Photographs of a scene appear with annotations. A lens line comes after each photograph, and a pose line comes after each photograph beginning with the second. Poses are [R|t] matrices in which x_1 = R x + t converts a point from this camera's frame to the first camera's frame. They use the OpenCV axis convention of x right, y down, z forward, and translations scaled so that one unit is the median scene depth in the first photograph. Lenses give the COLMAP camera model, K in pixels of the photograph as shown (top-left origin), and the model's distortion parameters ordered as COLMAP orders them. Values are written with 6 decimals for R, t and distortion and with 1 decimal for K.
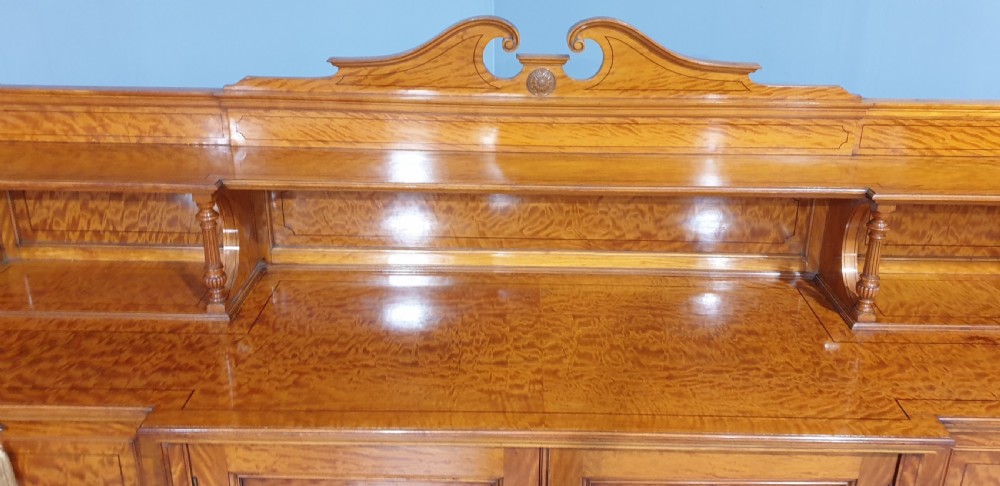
lens RADIAL K [[837.3, 0, 515.8], [0, 837.3, 235.9], [0, 0, 1]] dist [0.056266, -0.047421]
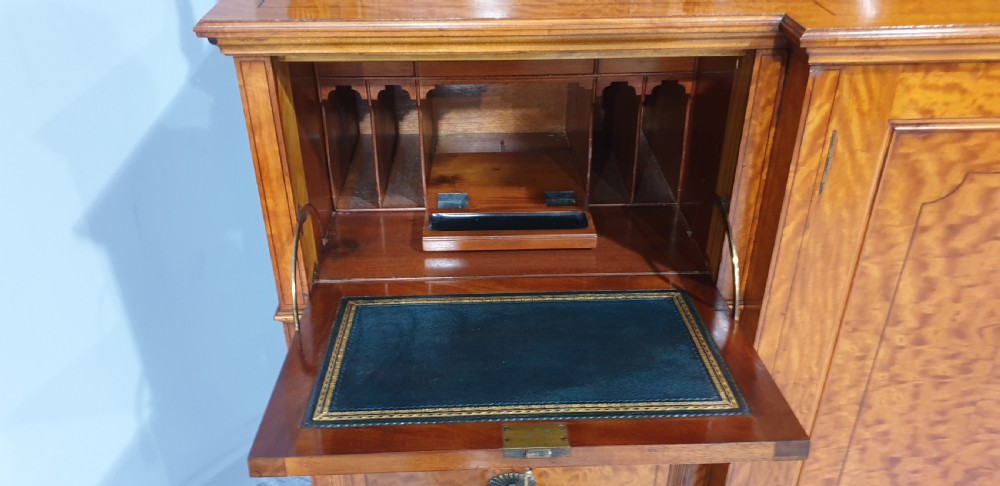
lens RADIAL K [[776.2, 0, 515.0], [0, 776.2, 231.2], [0, 0, 1]] dist [0.060538, -0.044635]
pose [[0.998204, -0.040333, 0.044286, -0.524758], [0.033977, 0.990137, 0.135919, 0.219058], [-0.049331, -0.134170, 0.989730, 0.331925]]
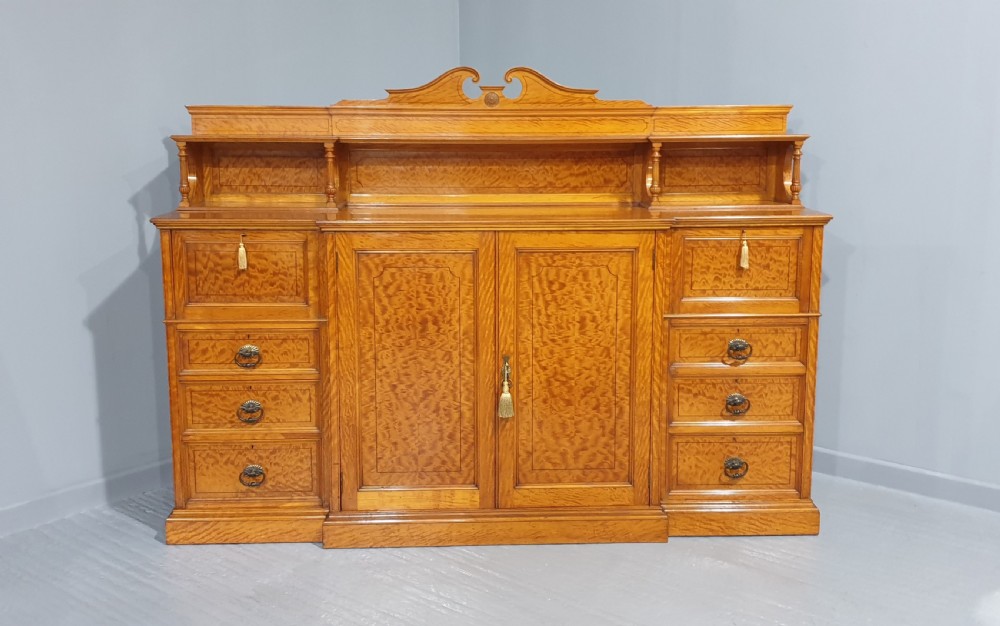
lens RADIAL K [[1005.7, 0, 510.2], [0, 1005.7, 312.6], [0, 0, 1]] dist [0.144568, 0.000000]
pose [[0.999048, -0.023624, 0.036667, -0.025132], [0.030559, 0.978926, -0.201914, 0.789377], [-0.031125, 0.202842, 0.978717, -1.234802]]
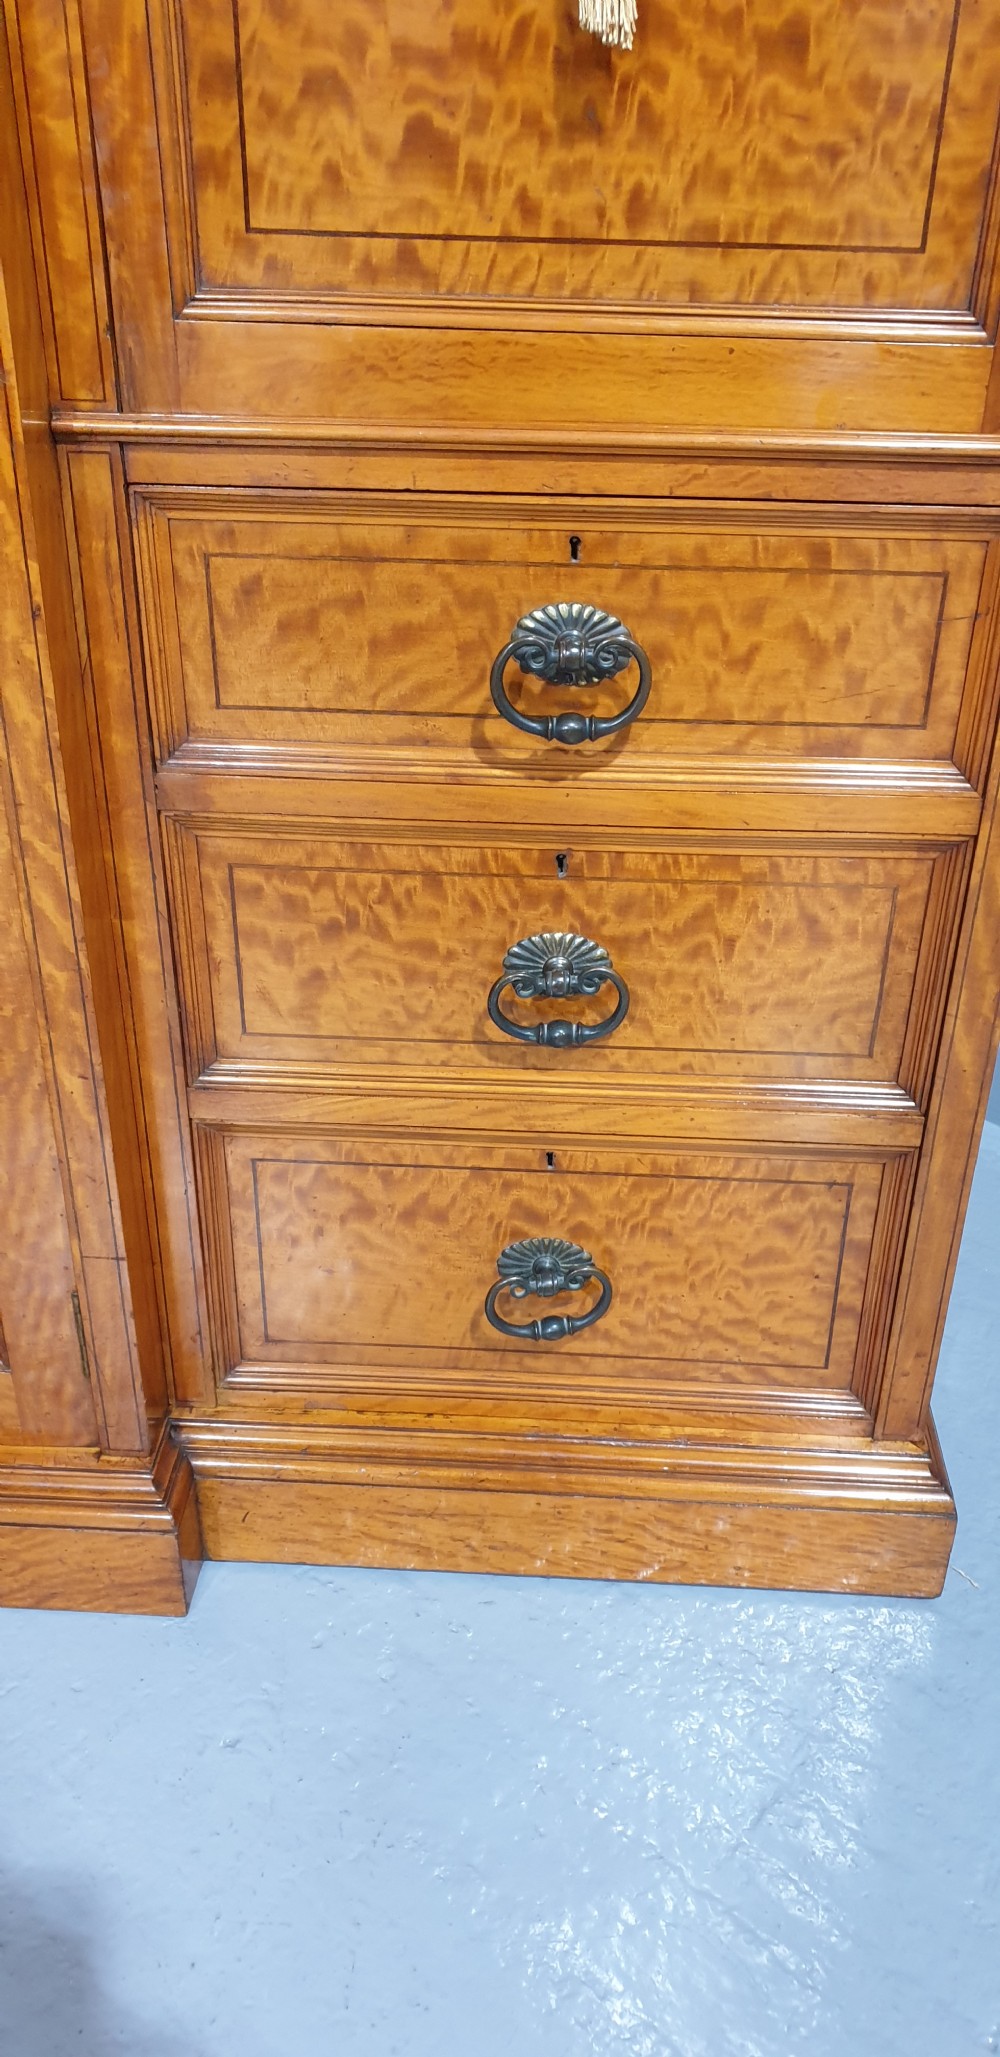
lens RADIAL K [[1596.7, 0, 504.2], [0, 1596.7, 1061.0], [0, 0, 1]] dist [0.060538, -0.044635]
pose [[0.999021, 0.024468, -0.036853, 0.550032], [-0.019301, 0.990717, 0.134561, 0.497465], [0.039803, -0.133718, 0.990220, 0.353098]]
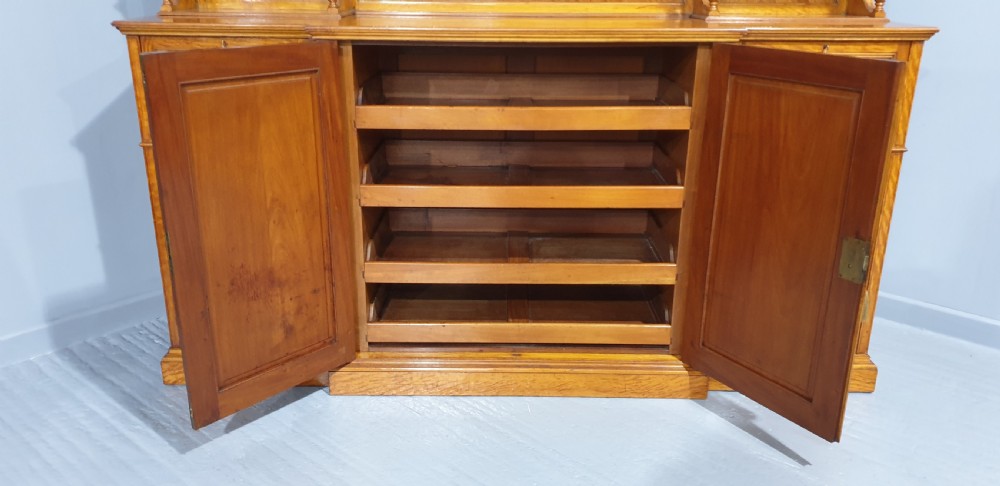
lens RADIAL K [[776.2, 0, 508.0], [0, 776.2, 239.7], [0, 0, 1]] dist [0.060538, -0.044635]
pose [[0.999973, -0.005863, -0.004384, 0.003726], [0.005596, 0.998260, -0.058698, 0.614838], [0.004720, 0.058672, 0.998266, -0.531386]]
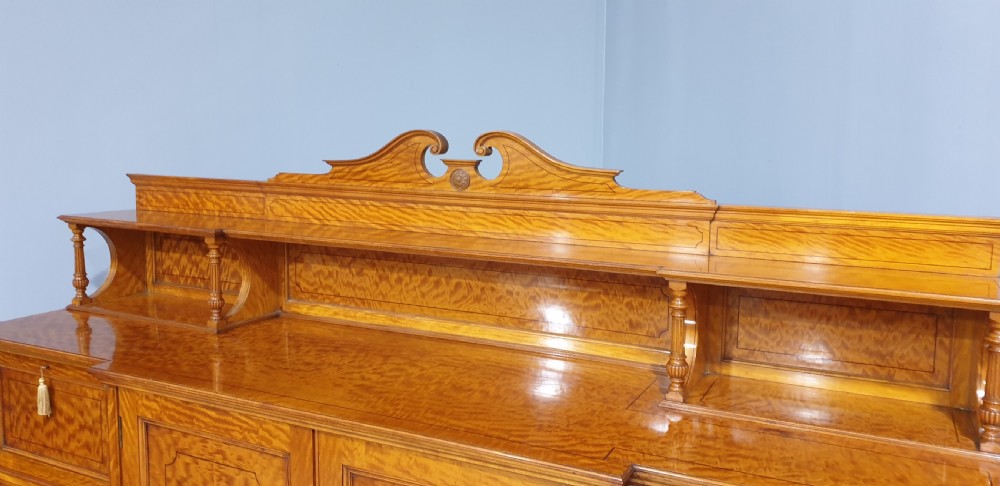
lens RADIAL K [[776.2, 0, 520.8], [0, 776.2, 240.8], [0, 0, 1]] dist [0.060538, -0.044635]
pose [[0.906312, 0.057322, -0.418703, 0.607571], [-0.163926, 0.960871, -0.223282, 0.151826], [0.389521, 0.271000, 0.880246, 0.024440]]
